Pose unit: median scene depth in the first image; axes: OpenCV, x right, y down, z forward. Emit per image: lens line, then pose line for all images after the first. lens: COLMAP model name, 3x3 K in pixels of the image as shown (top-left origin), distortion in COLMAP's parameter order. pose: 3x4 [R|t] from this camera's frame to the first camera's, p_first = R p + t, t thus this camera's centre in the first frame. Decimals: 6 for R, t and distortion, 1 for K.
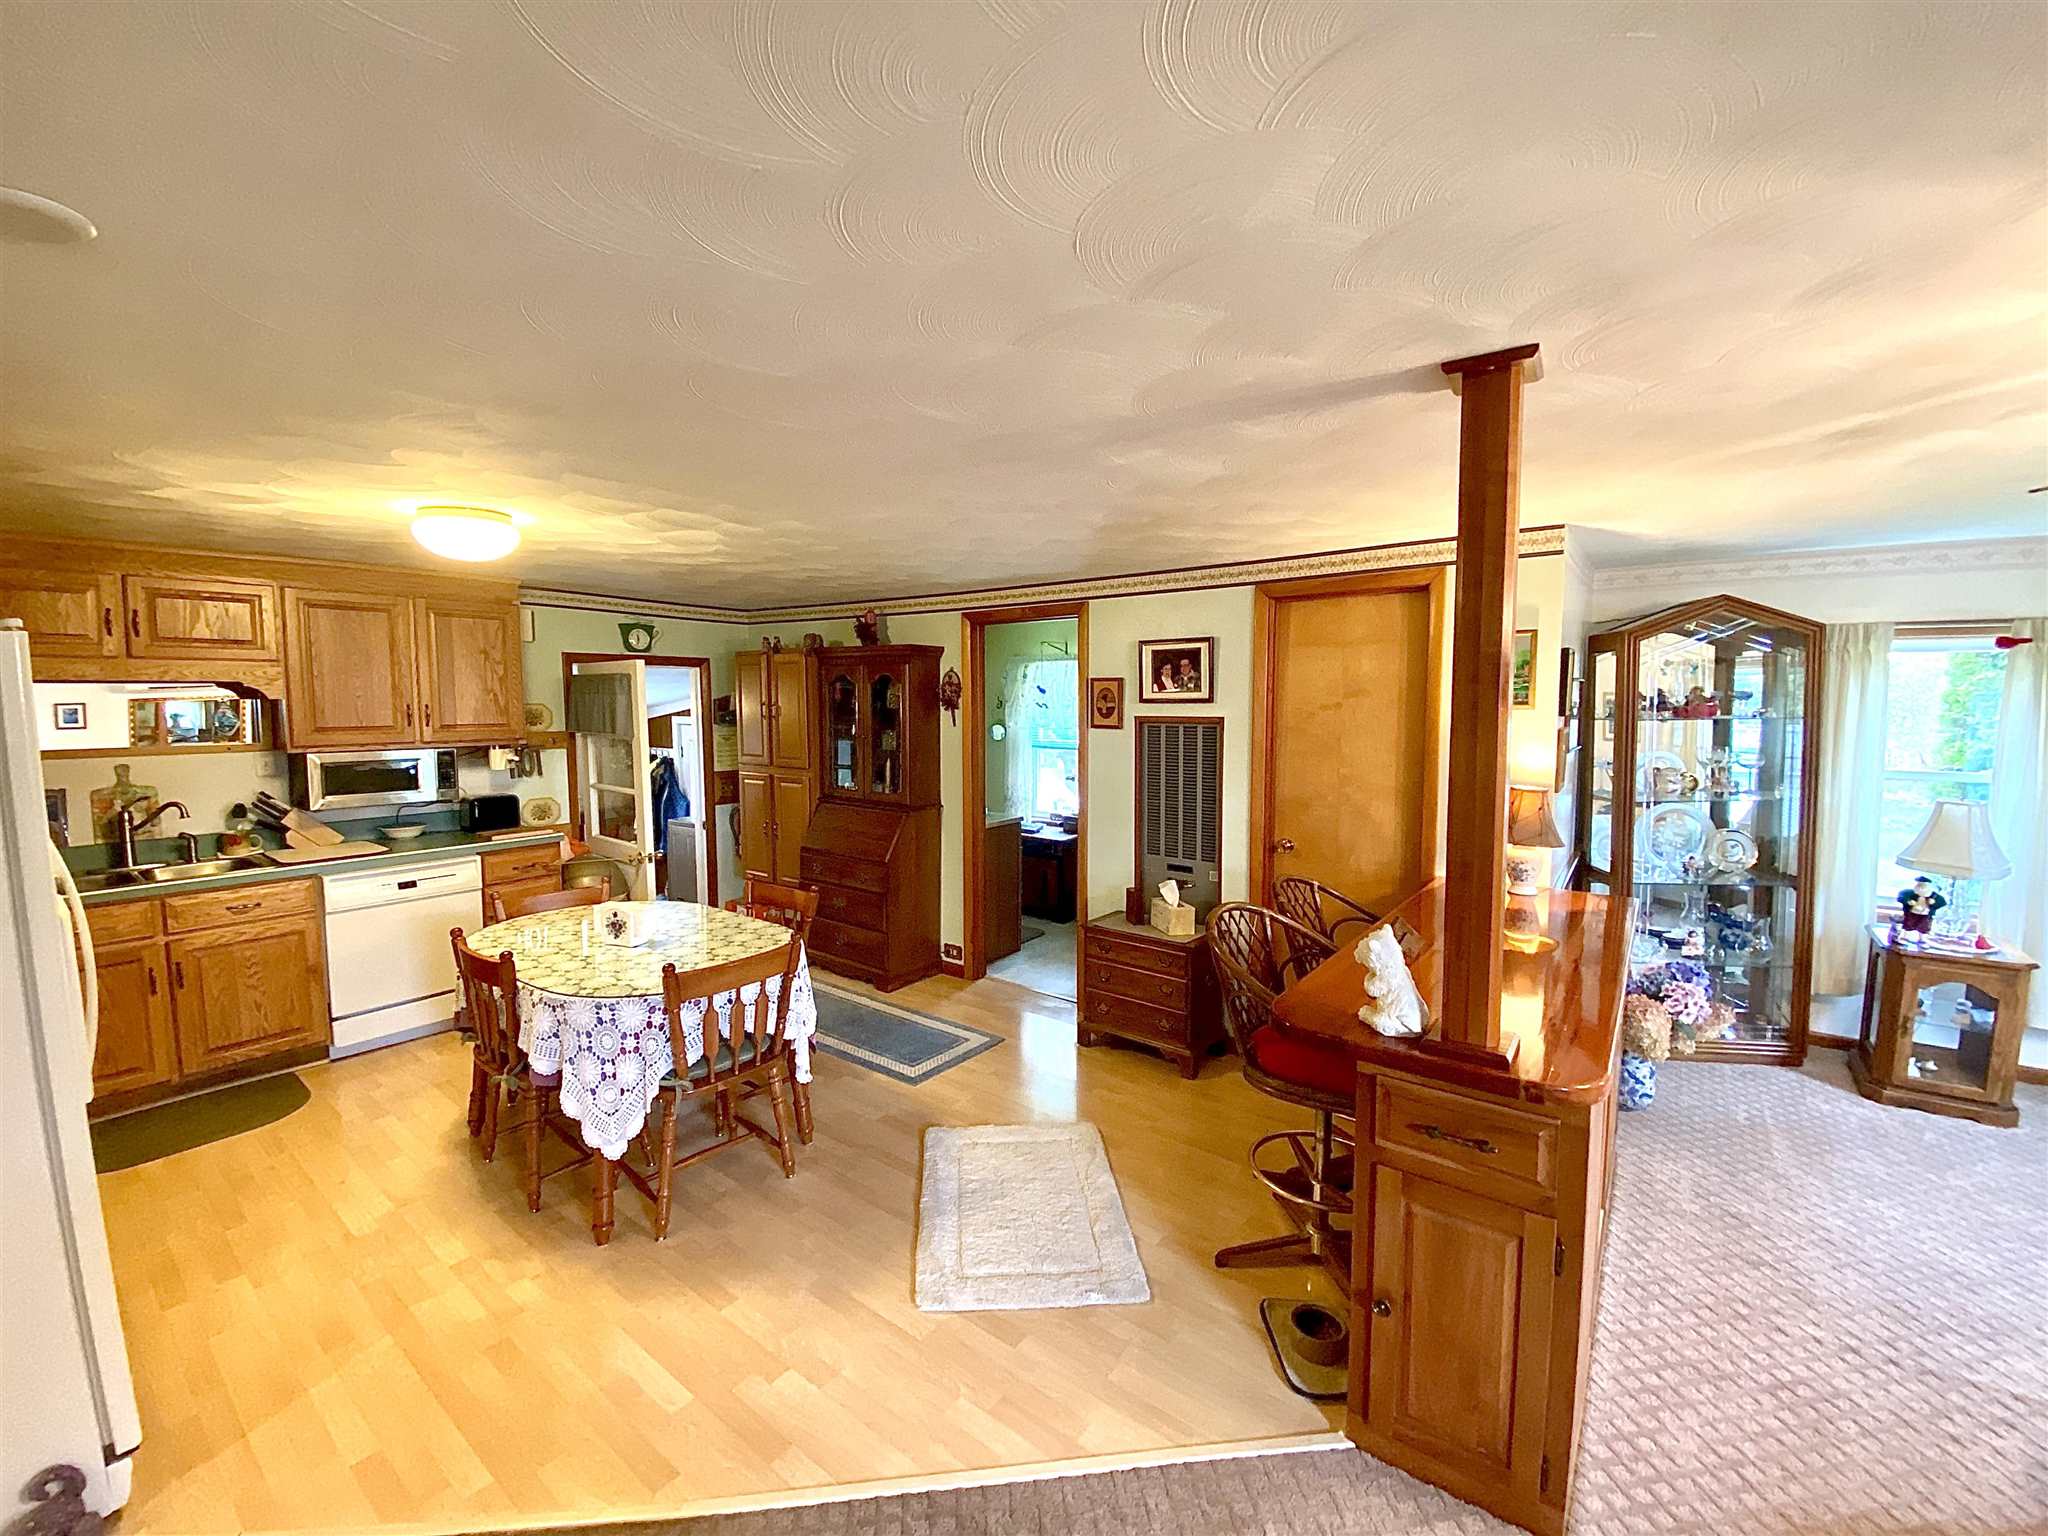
lens RADIAL K [[838.7, 0, 1024.0], [0, 838.7, 768.0], [0, 0, 1]] dist [0.001576, -0.012993]
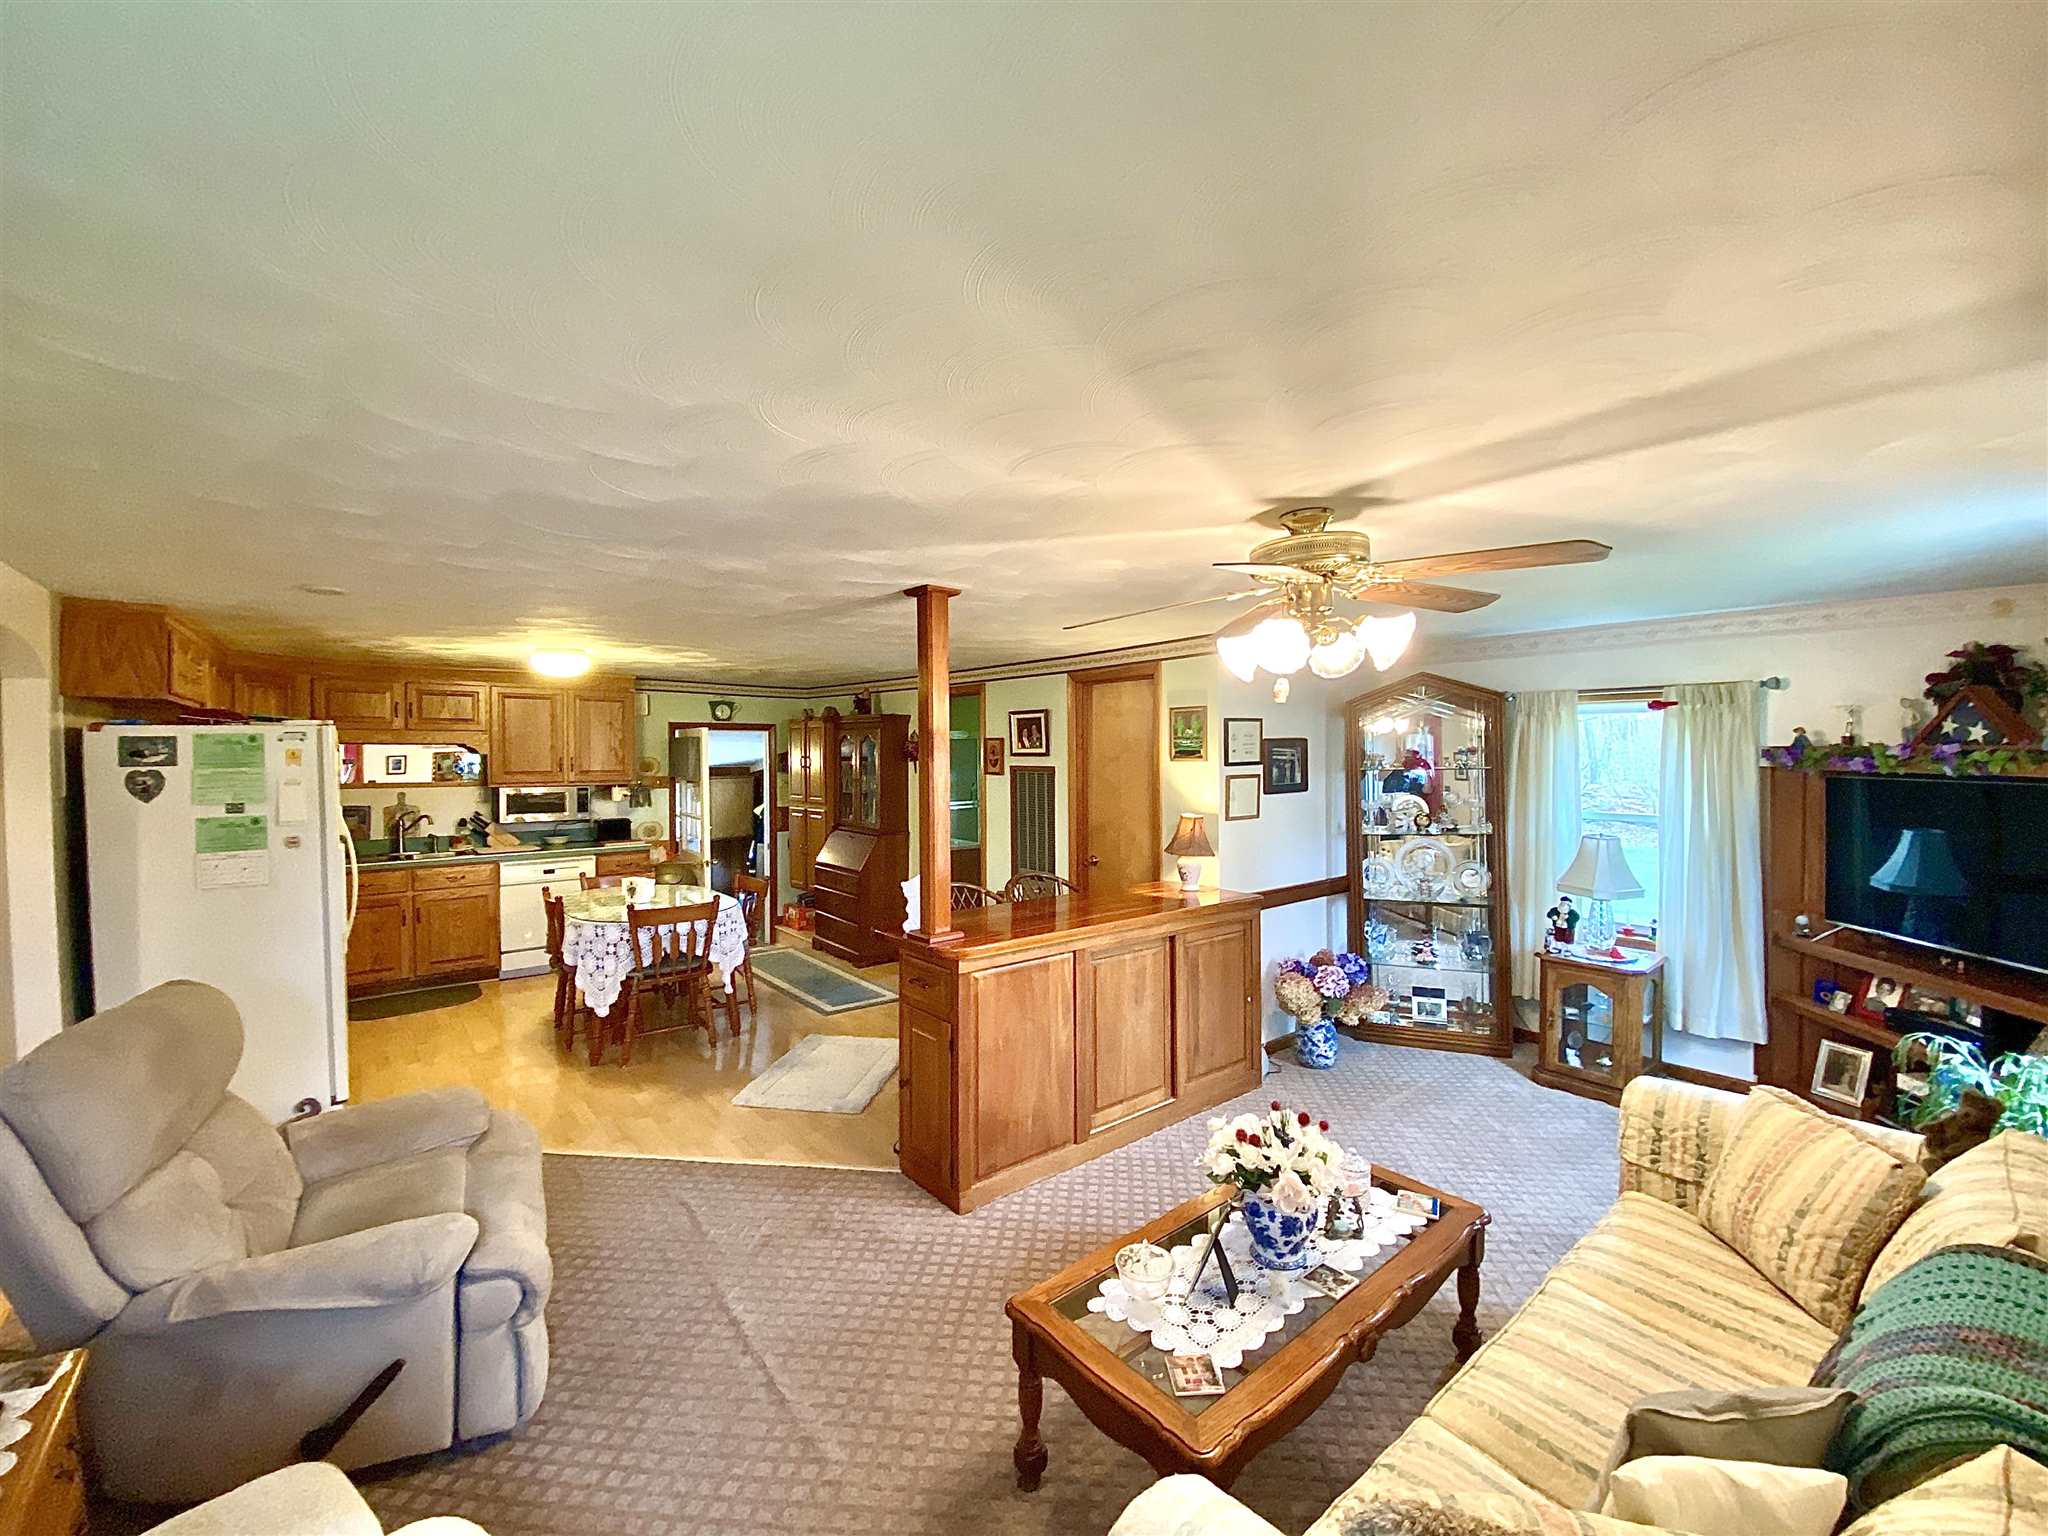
lens RADIAL K [[838.7, 0, 1024.0], [0, 838.7, 768.0], [0, 0, 1]] dist [0.001576, -0.012993]
pose [[0.972989, 0.002577, -0.230838, 0.516381], [-0.017300, 0.997940, -0.061783, 0.027811], [0.230203, 0.064108, 0.971029, -0.355406]]
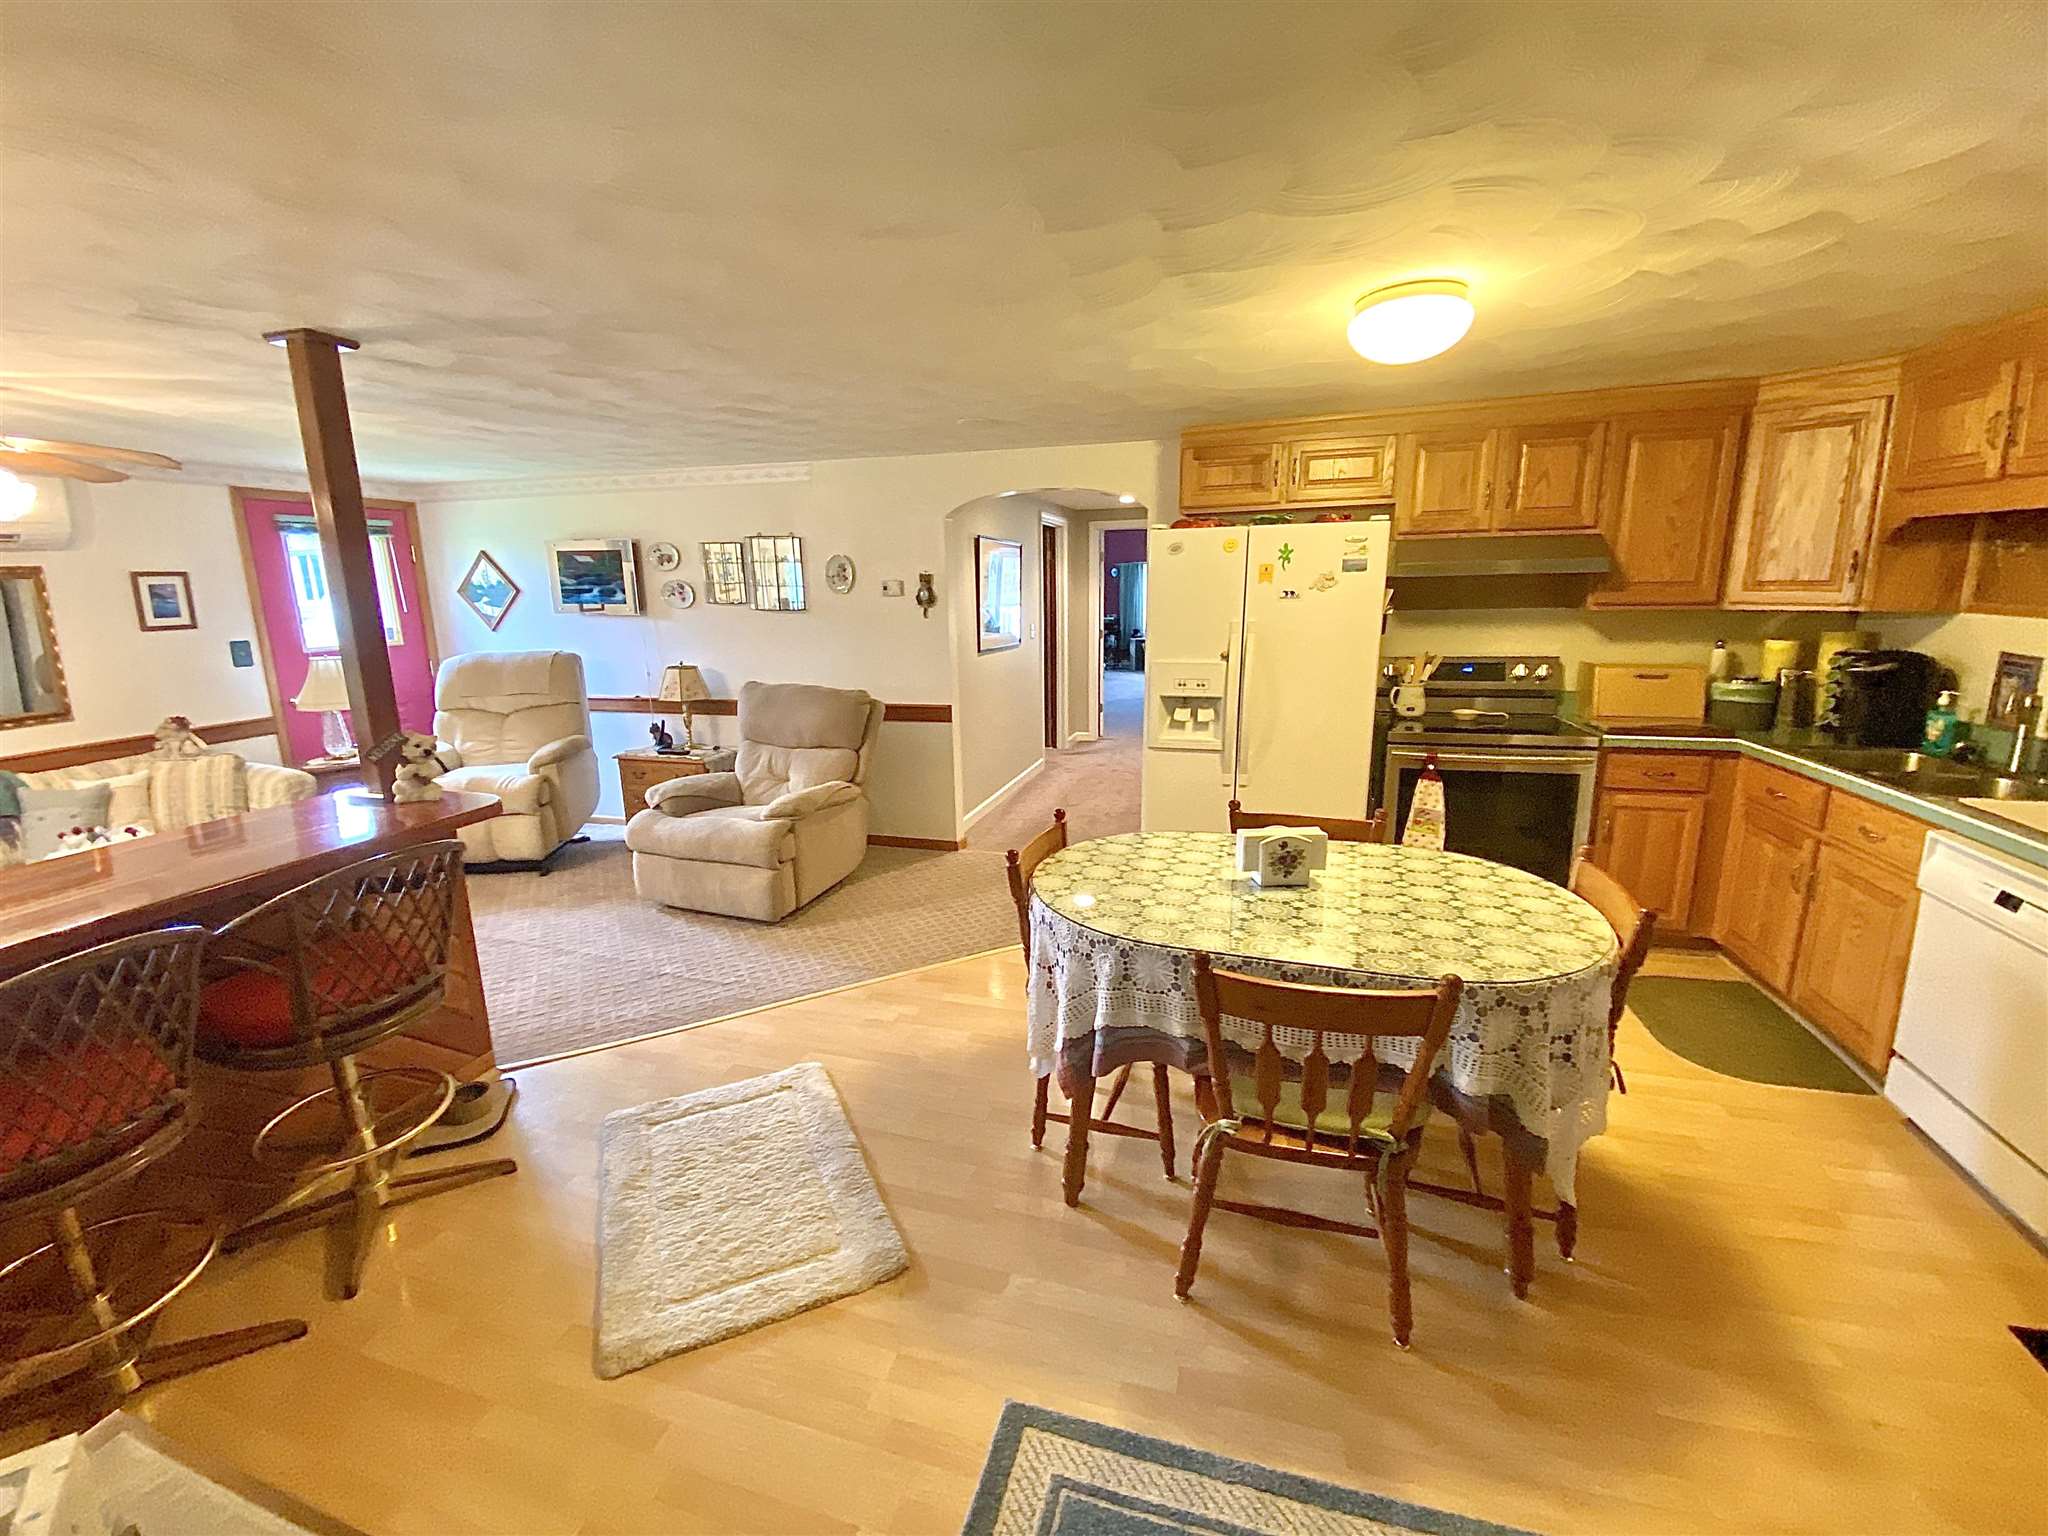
lens RADIAL K [[838.7, 0, 1024.0], [0, 838.7, 768.0], [0, 0, 1]] dist [0.001576, -0.012993]
pose [[-0.934476, 0.093267, -0.343593, -0.013260], [-0.007844, 0.959450, 0.281771, -0.075881], [0.355940, 0.266003, -0.895851, 1.247888]]
